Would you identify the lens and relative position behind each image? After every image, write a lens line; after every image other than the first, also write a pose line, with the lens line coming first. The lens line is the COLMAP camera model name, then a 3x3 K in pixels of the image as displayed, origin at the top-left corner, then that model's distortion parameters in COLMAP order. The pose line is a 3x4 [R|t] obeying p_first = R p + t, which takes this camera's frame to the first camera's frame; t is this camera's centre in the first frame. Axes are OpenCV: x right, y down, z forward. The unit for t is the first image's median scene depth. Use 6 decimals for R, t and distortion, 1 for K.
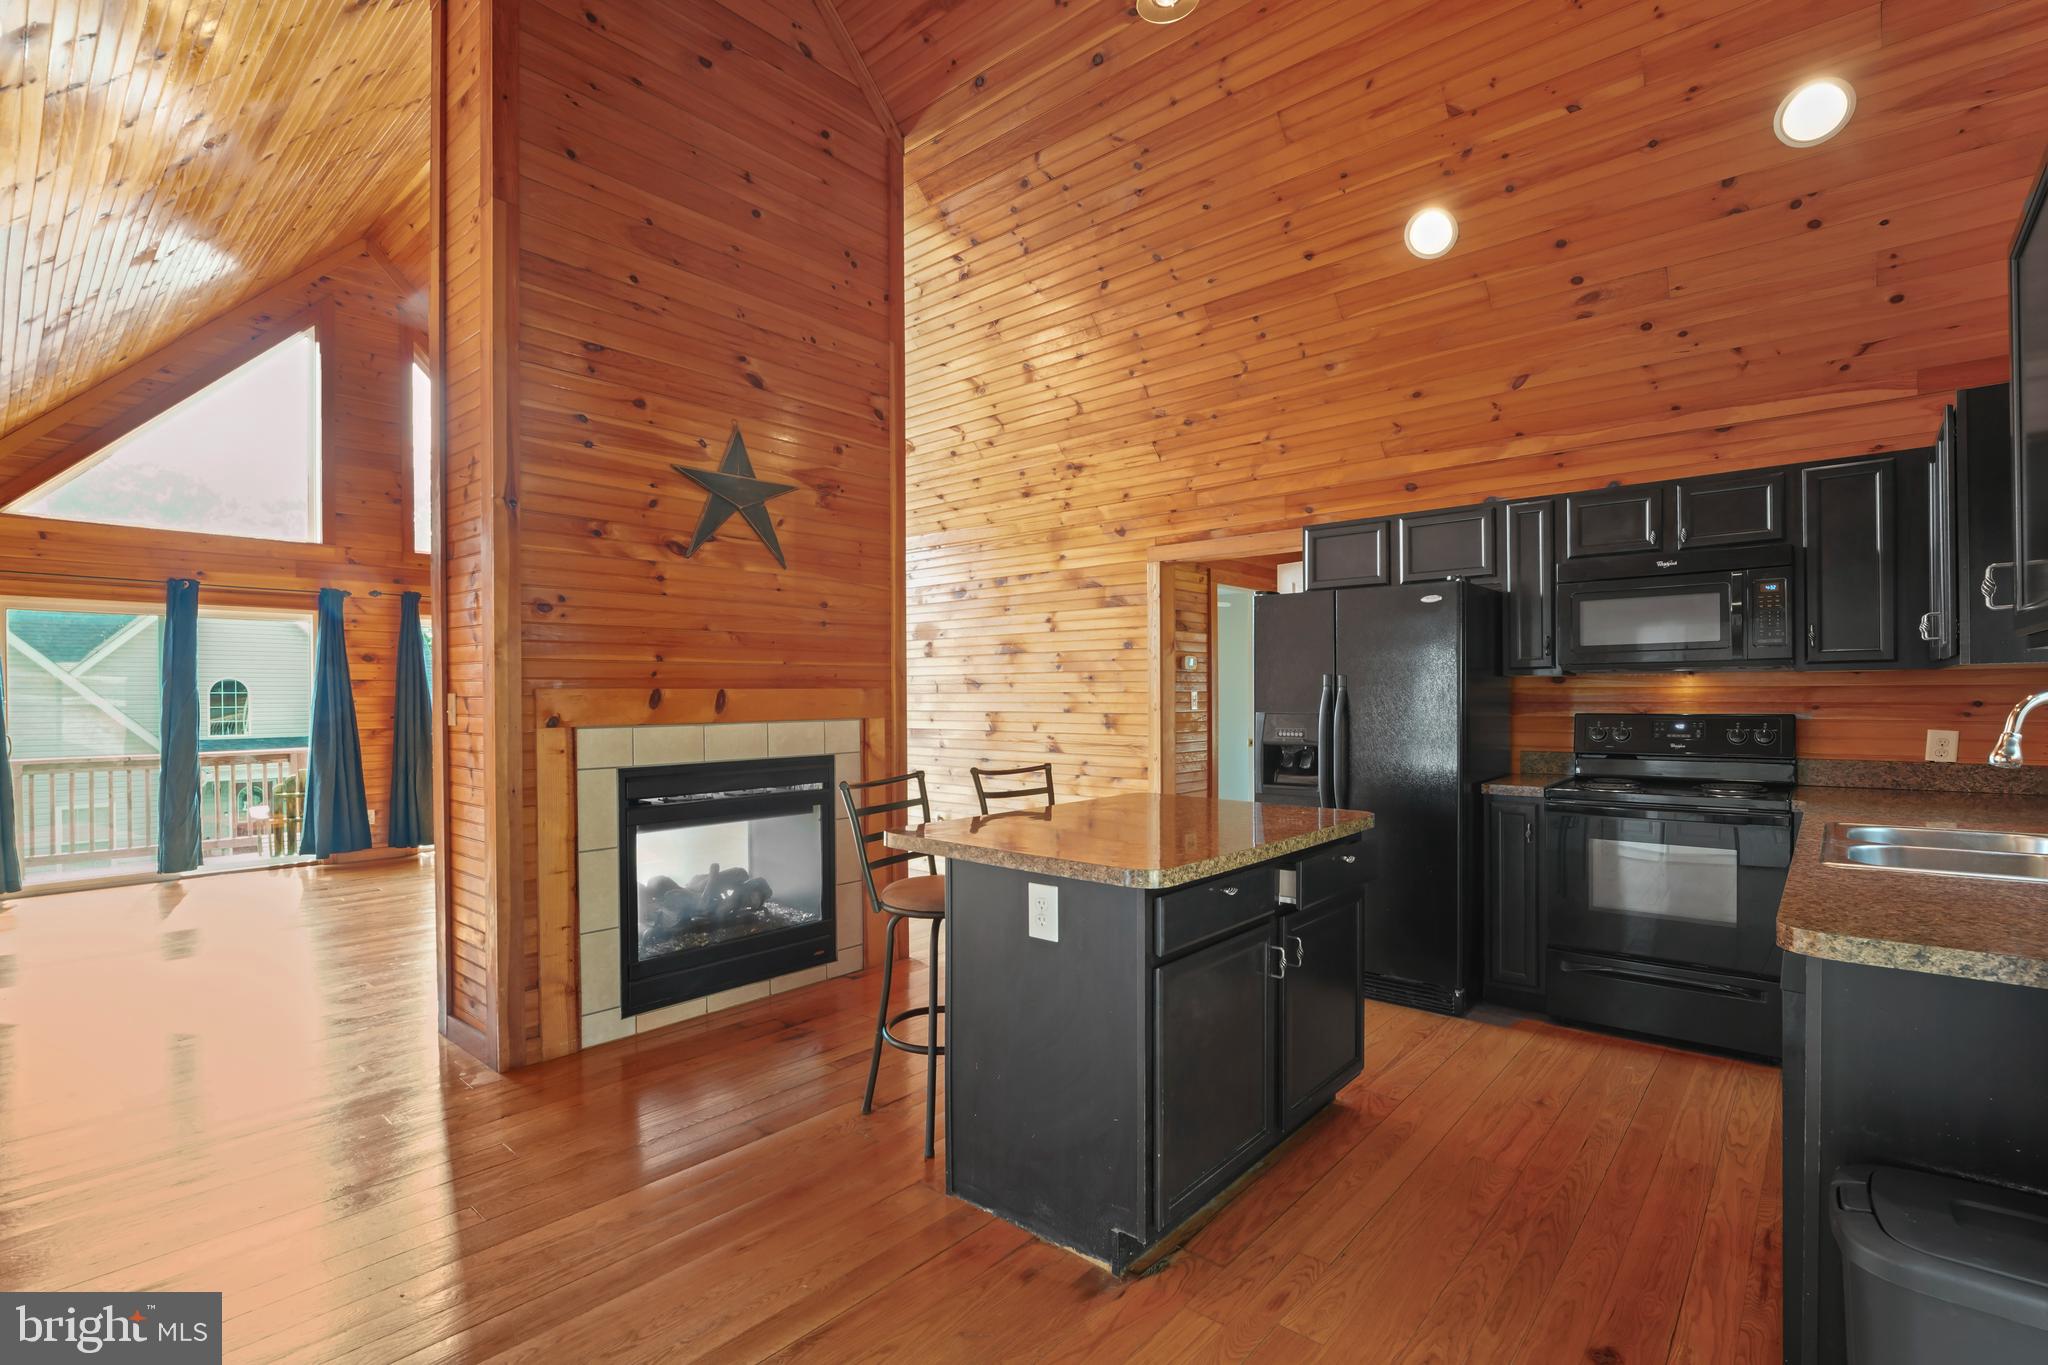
lens RADIAL K [[944.3, 0, 1030.4], [0, 944.3, 695.3], [0, 0, 1]] dist [-0.014182, -0.000154]
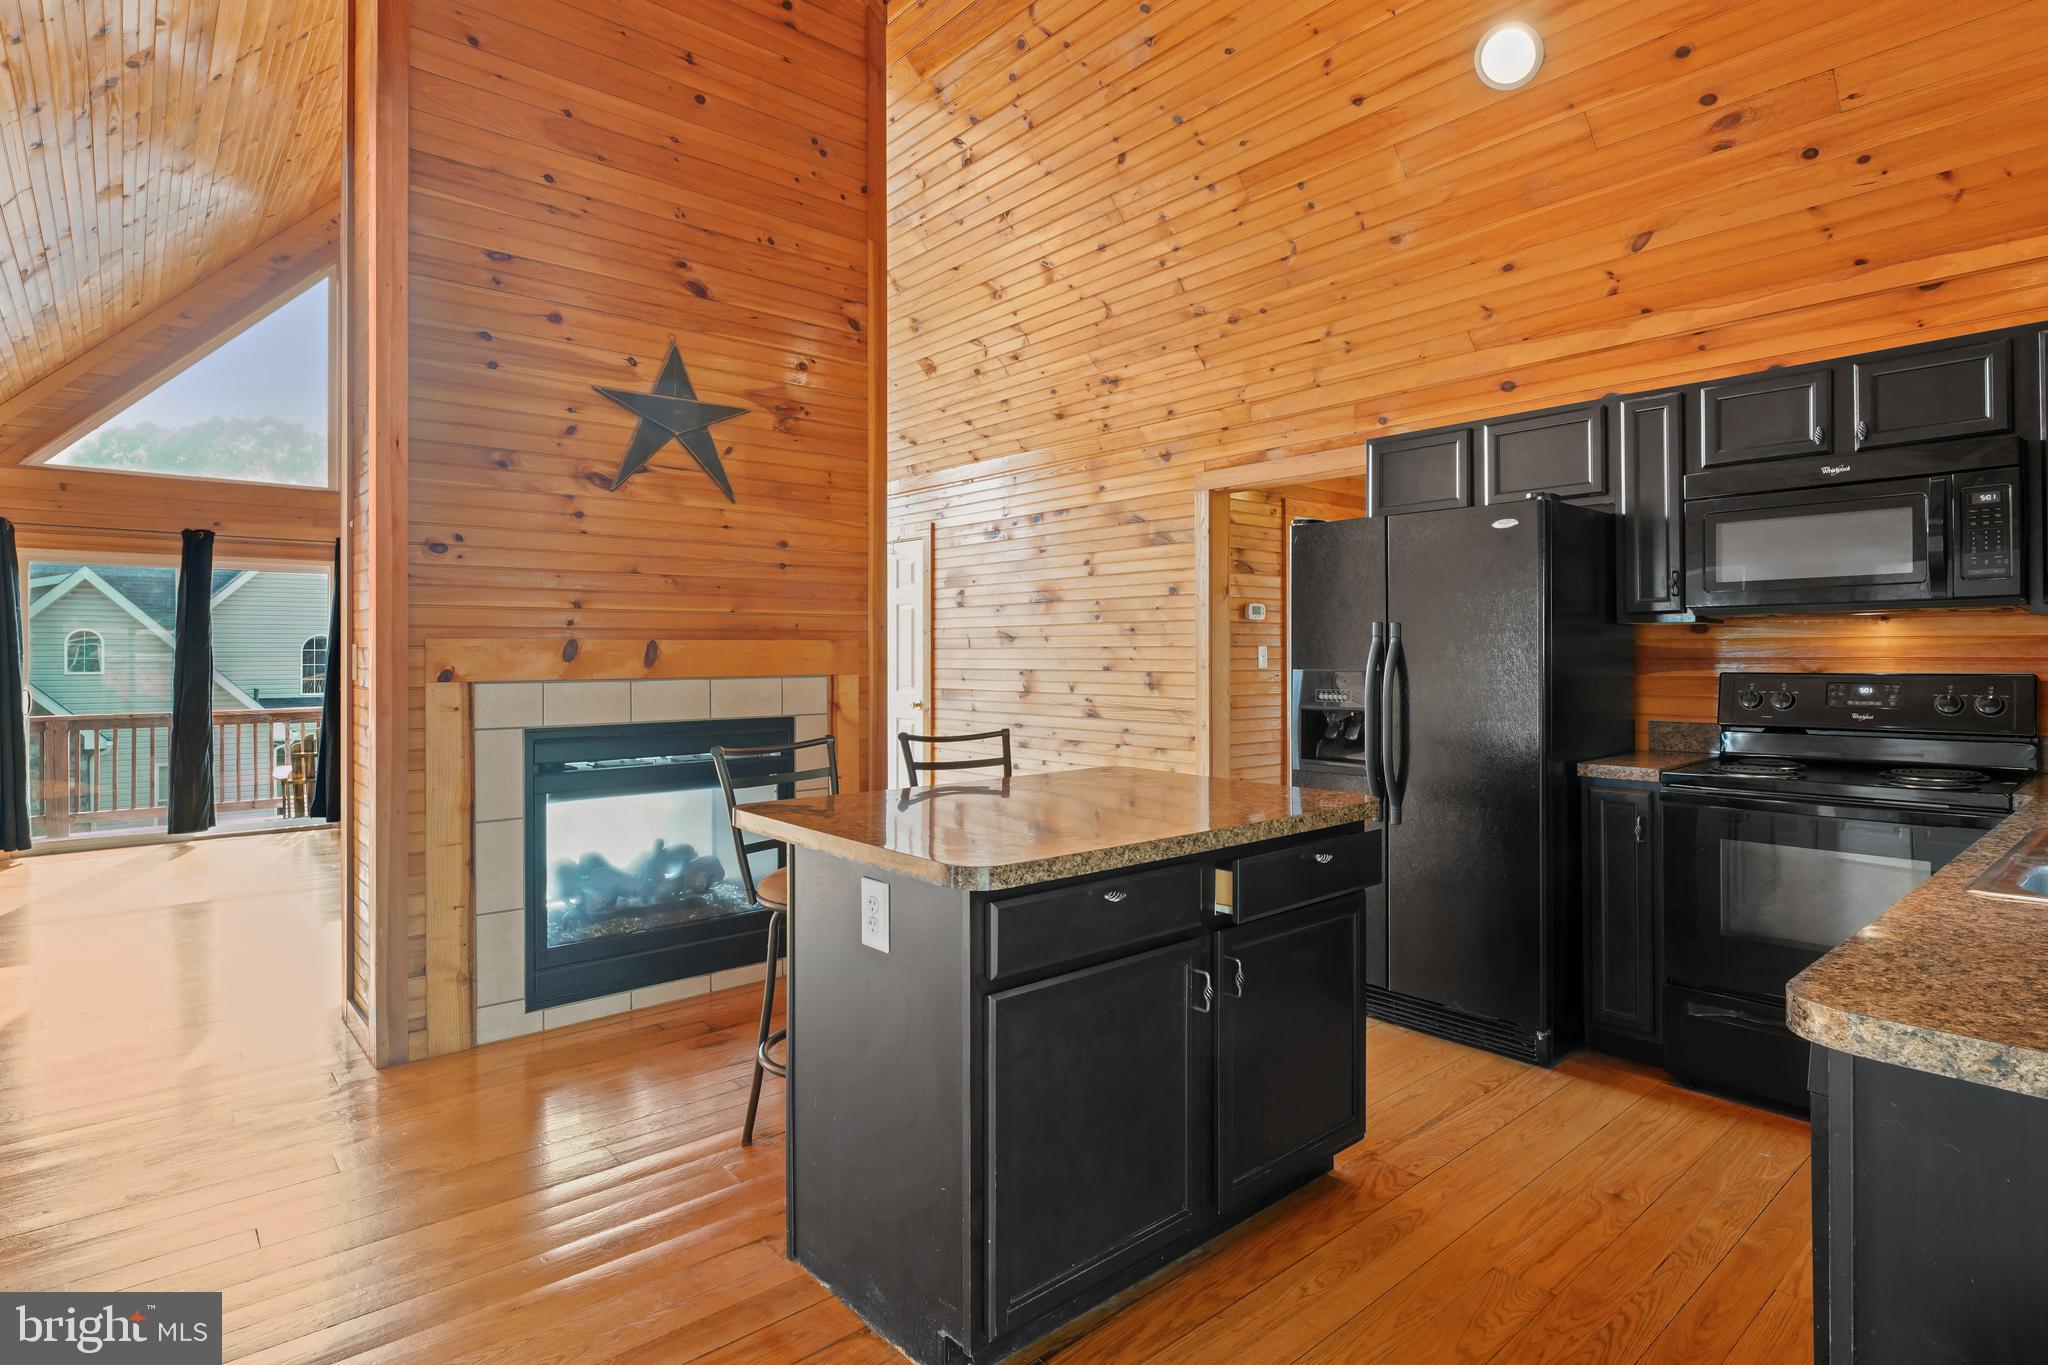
lens RADIAL K [[1051.4, 0, 1011.3], [0, 1051.4, 644.8], [0, 0, 1]] dist [-0.005427, 0.000910]
pose [[0.988878, 0.000403, -0.148730, 0.142221], [-0.001848, 0.999952, -0.009579, 0.006216], [0.148719, 0.009747, 0.988831, 0.078418]]
